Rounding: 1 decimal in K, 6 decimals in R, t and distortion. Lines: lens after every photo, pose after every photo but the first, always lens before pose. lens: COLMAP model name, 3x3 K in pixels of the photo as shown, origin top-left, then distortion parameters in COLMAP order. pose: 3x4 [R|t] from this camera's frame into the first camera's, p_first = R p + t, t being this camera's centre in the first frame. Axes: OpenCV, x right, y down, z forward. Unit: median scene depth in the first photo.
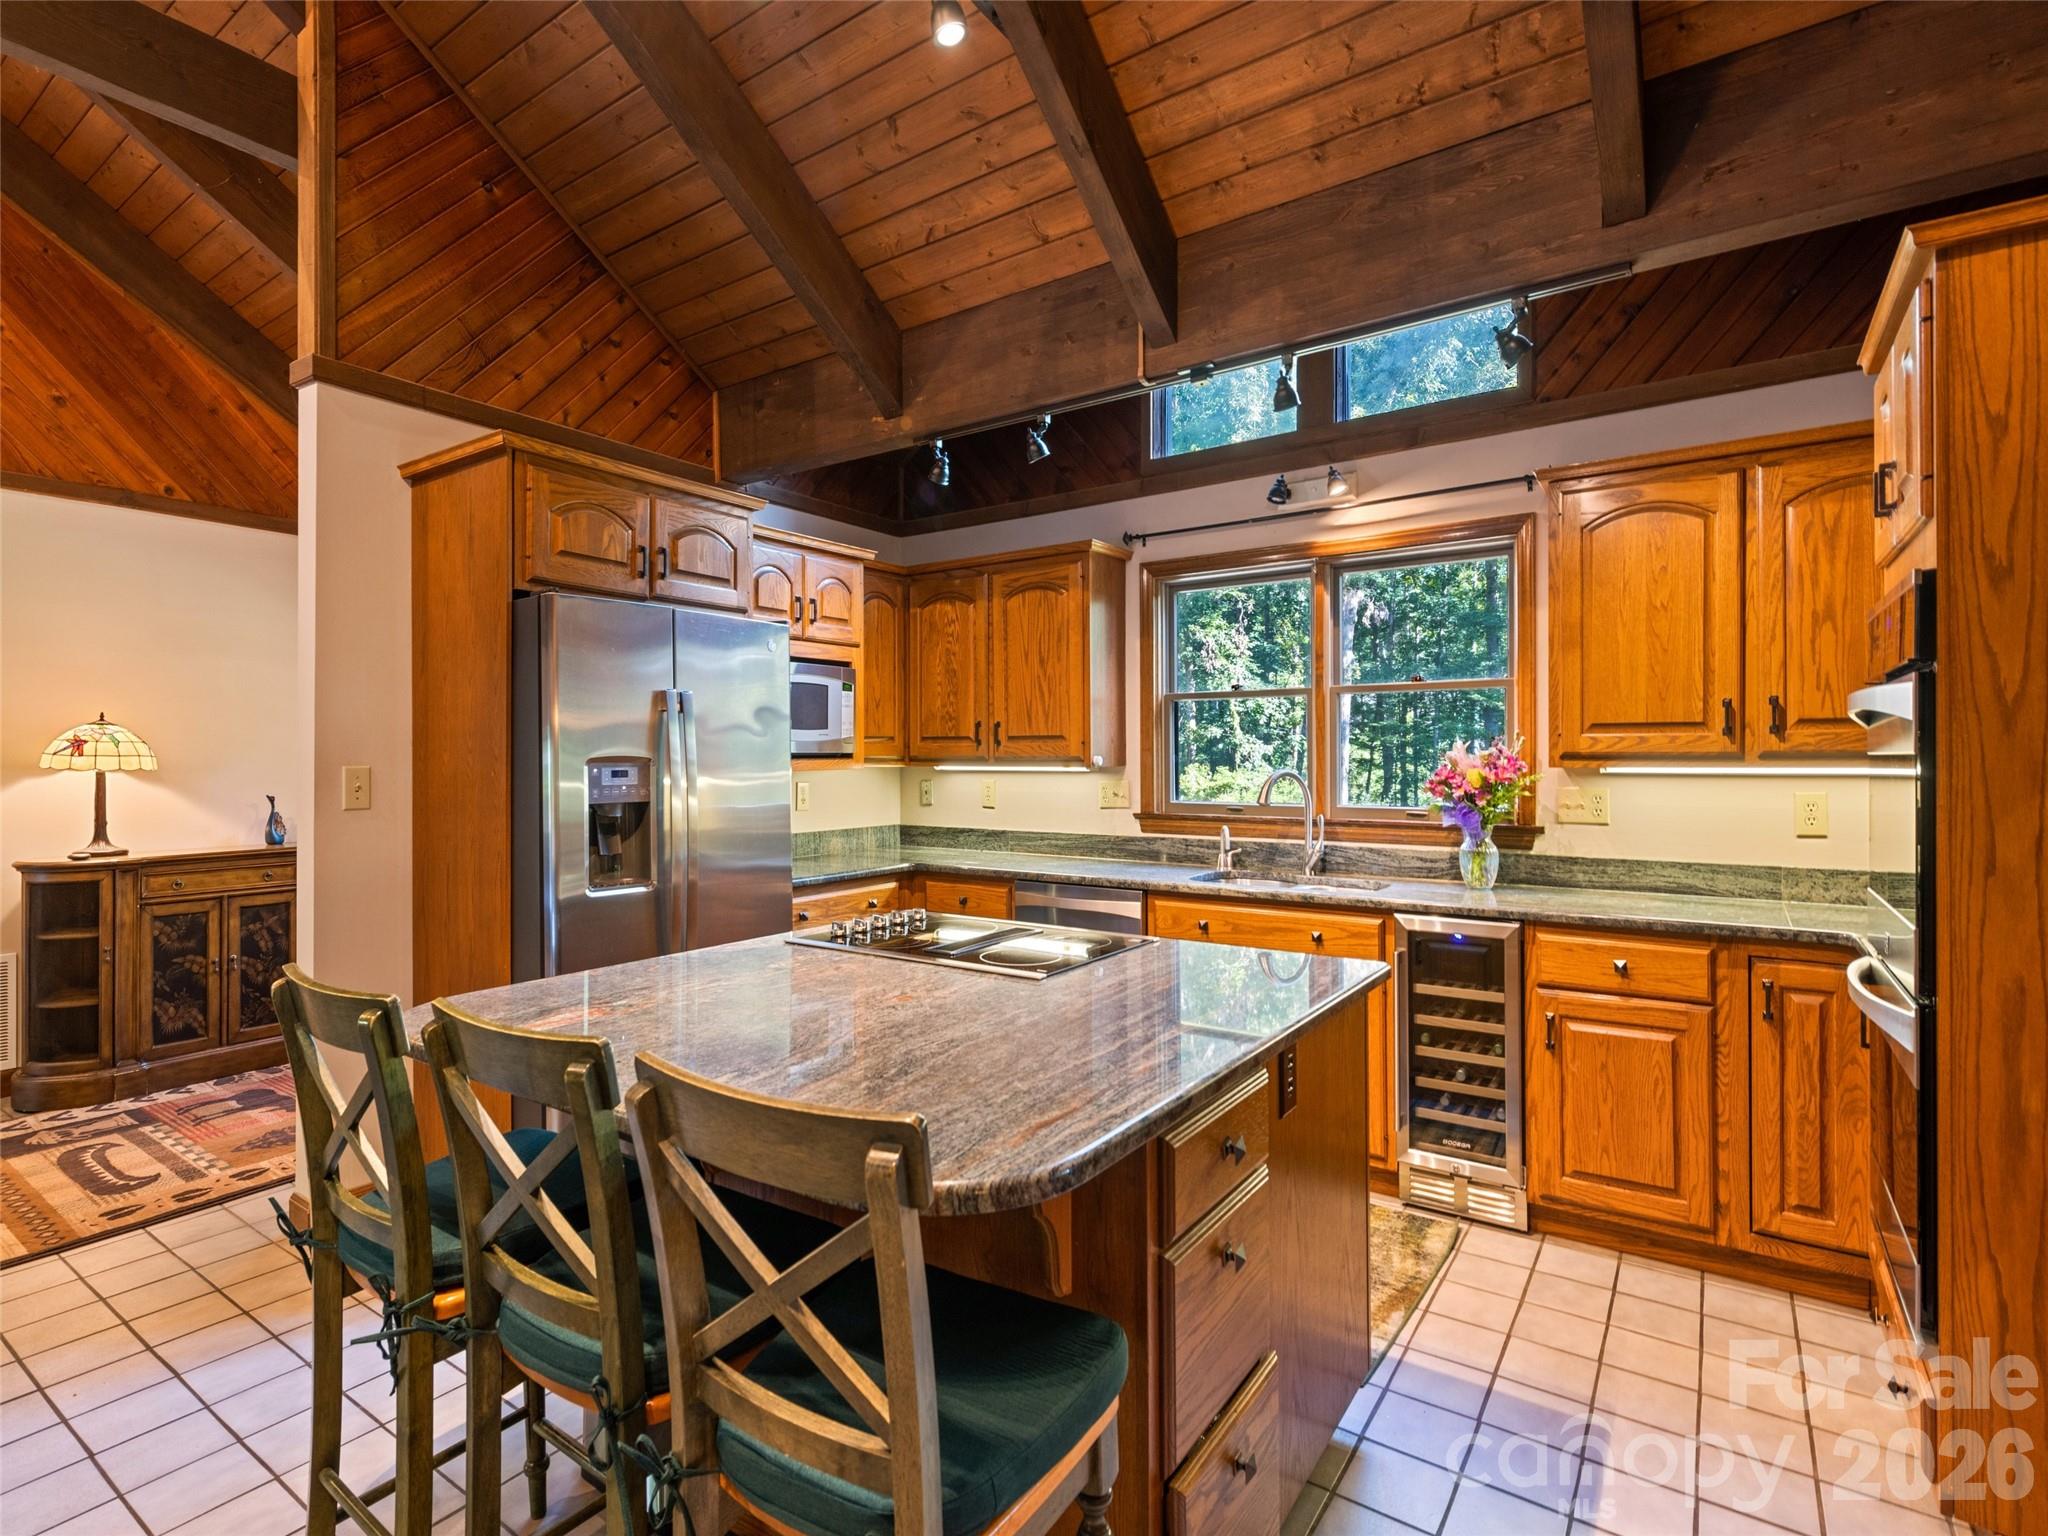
lens RADIAL K [[989.0, 0, 1003.6], [0, 989.0, 752.8], [0, 0, 1]] dist [0.004183, 0.000754]
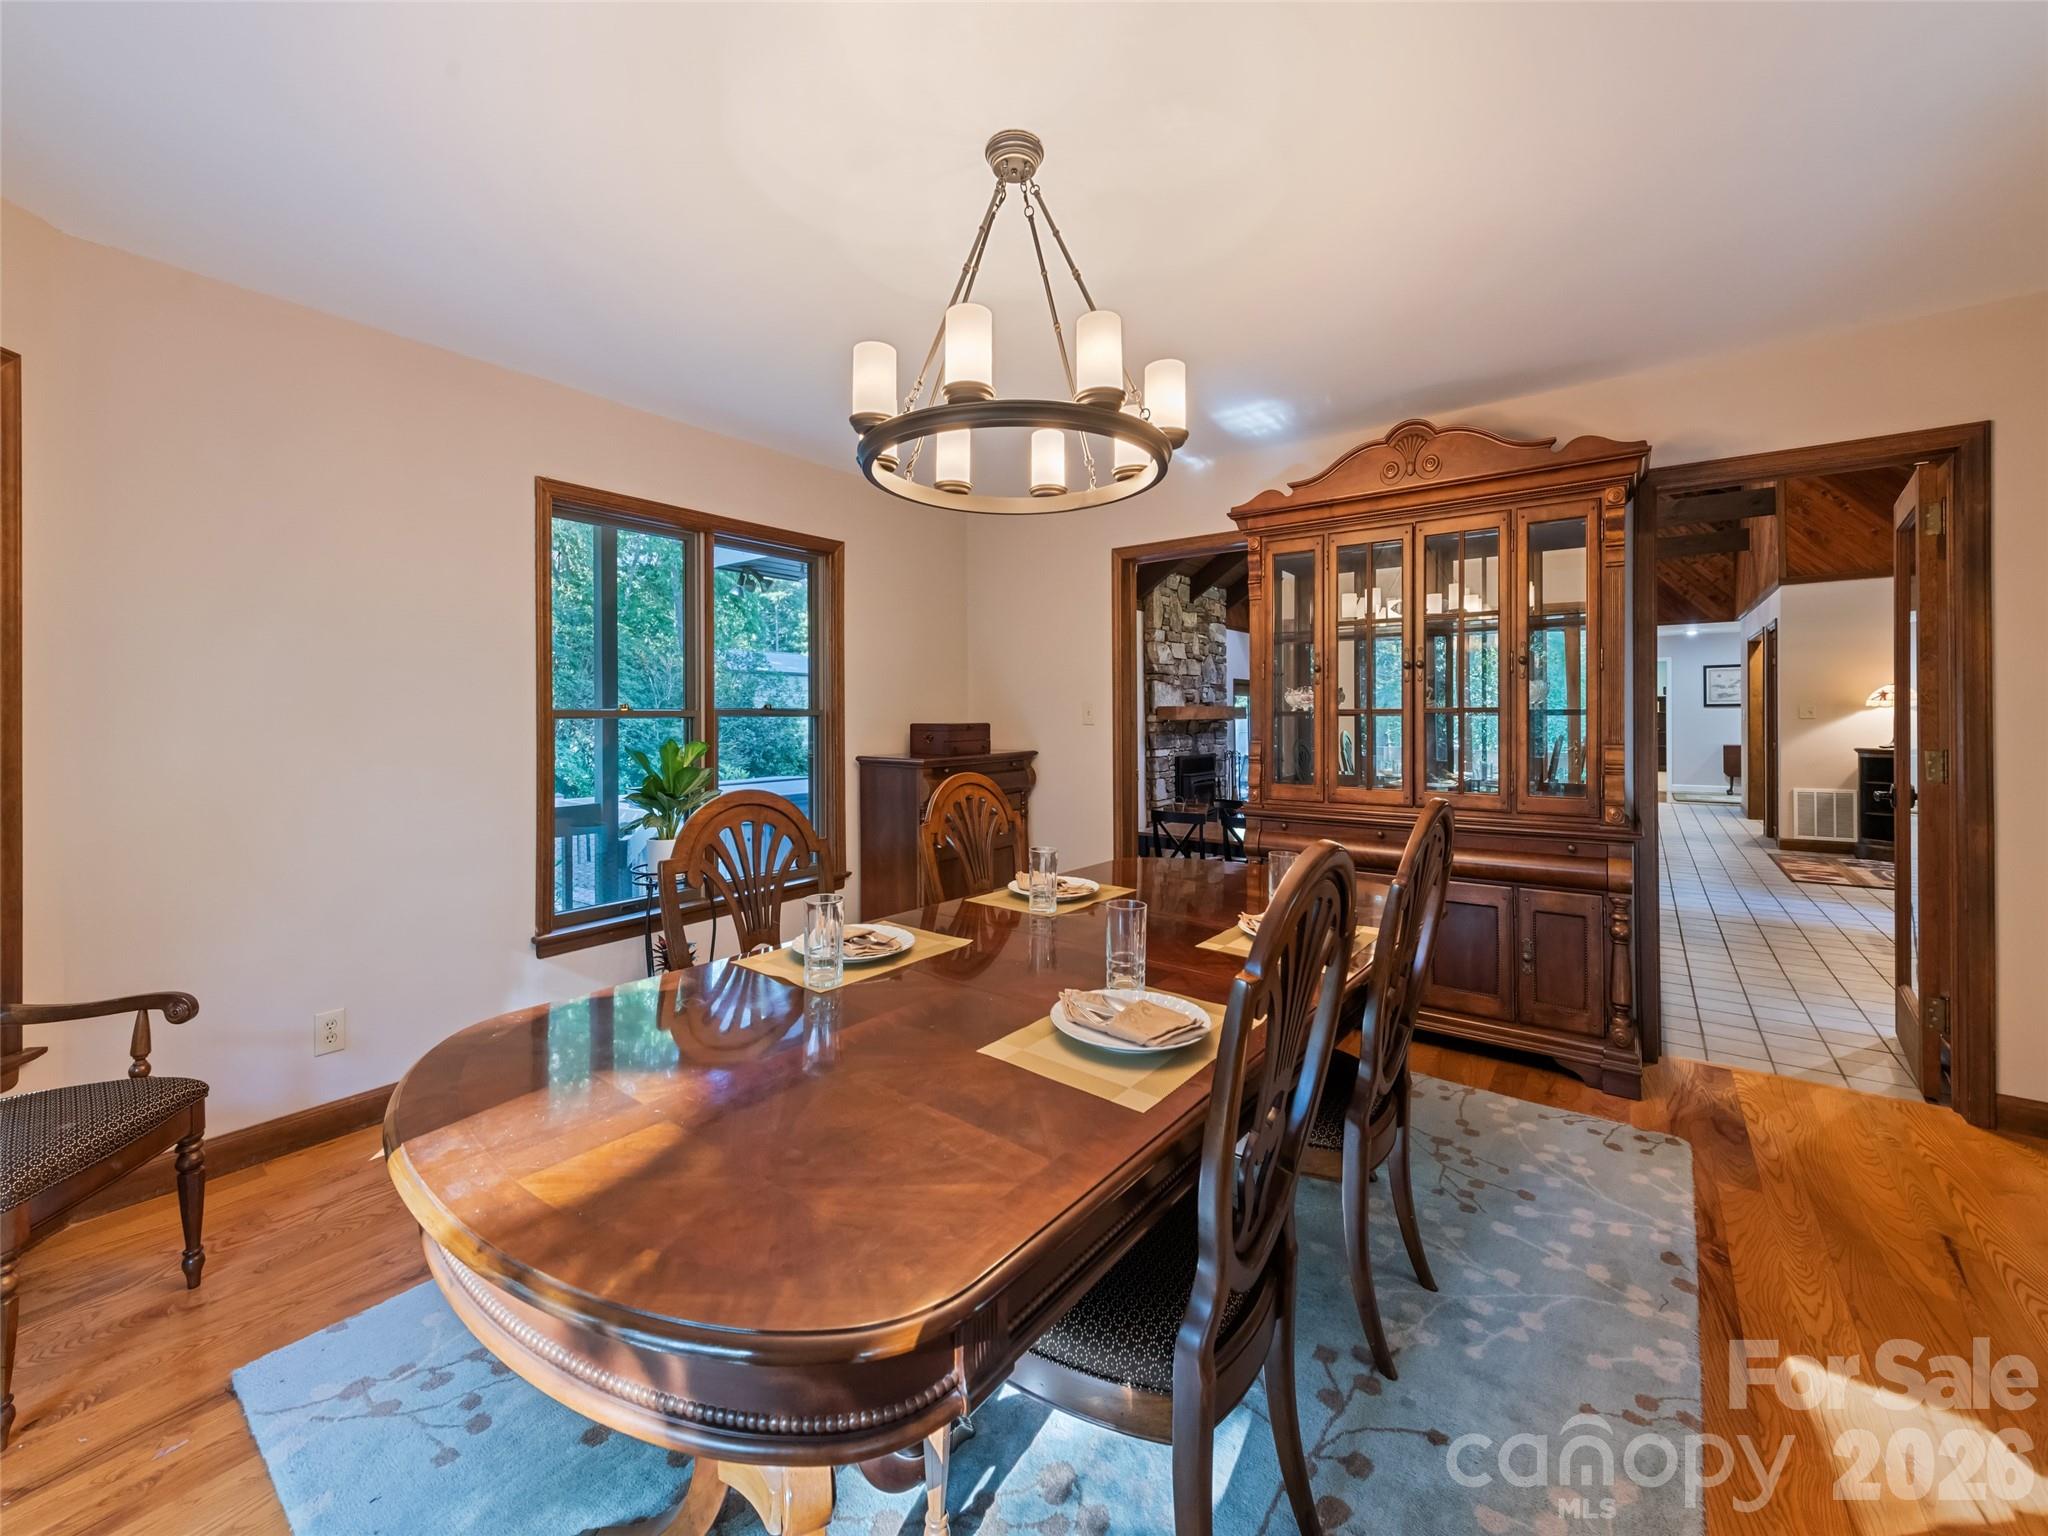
lens RADIAL K [[809.4, 0, 1021.1], [0, 809.4, 714.6], [0, 0, 1]] dist [0.012165, -0.002386]
pose [[-0.023049, 0.001489, -0.999733, 1.007681], [0.011239, 0.999936, 0.001230, 0.012197], [0.999671, -0.011207, -0.023065, -0.946429]]
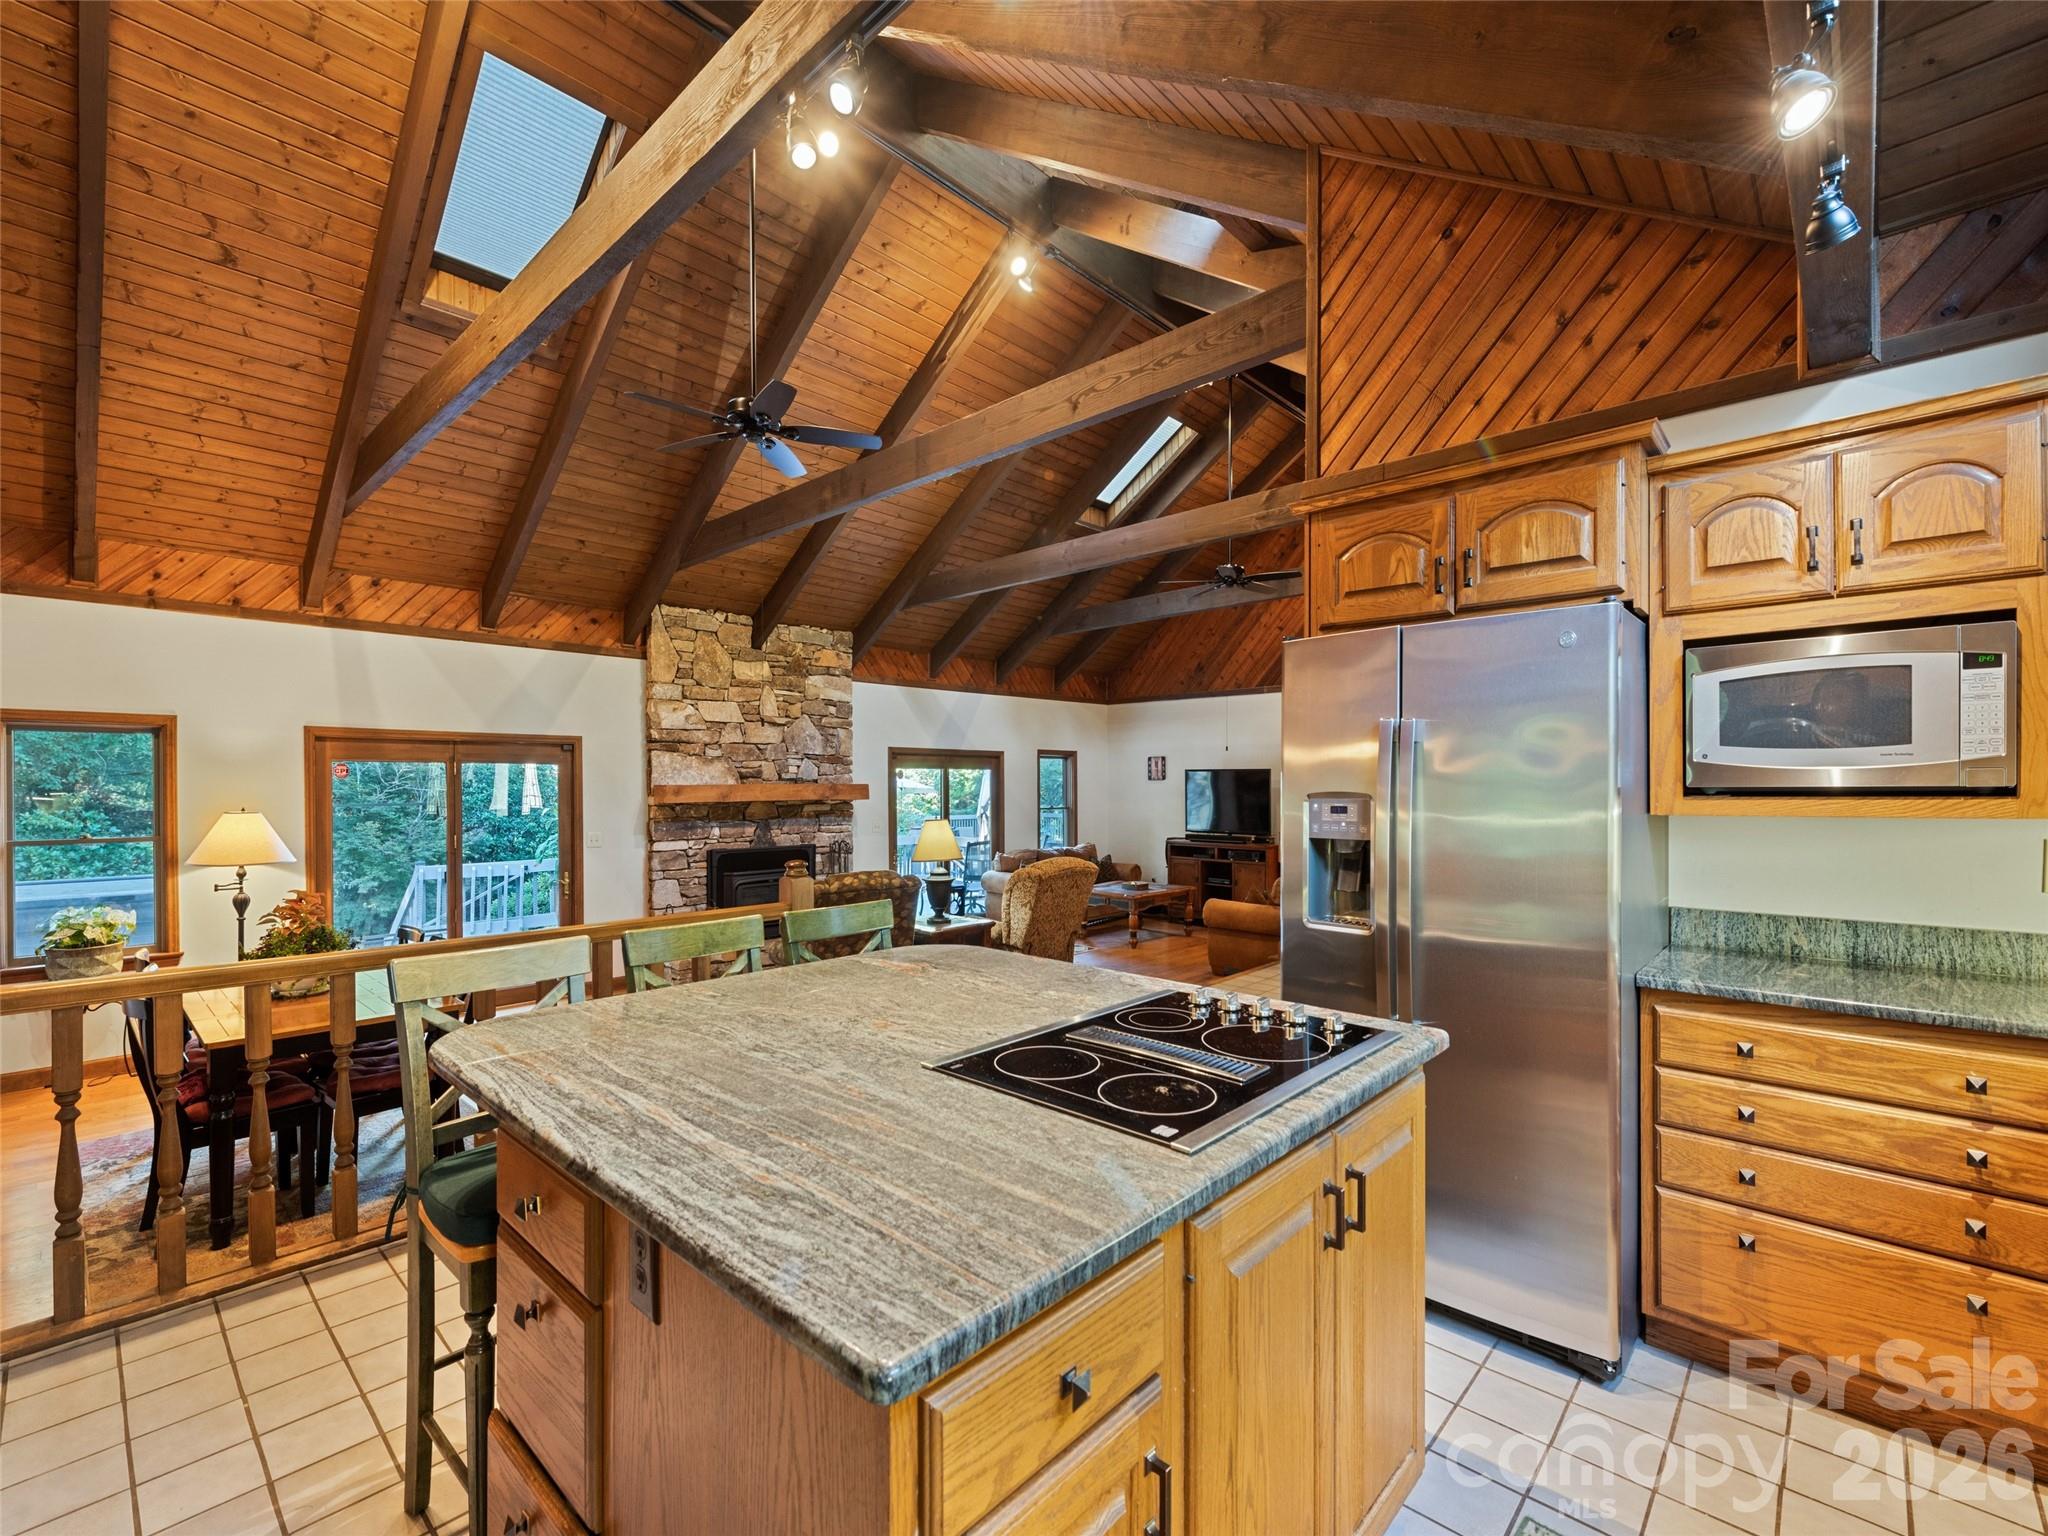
lens RADIAL K [[889.6, 0, 1036.2], [0, 889.6, 789.9], [0, 0, 1]] dist [0.004575, -0.001952]
pose [[-0.111489, 0.010098, -0.993714, 0.431726], [0.007286, 0.999930, 0.009344, -0.007436], [0.993739, -0.006198, -0.111555, 0.656561]]
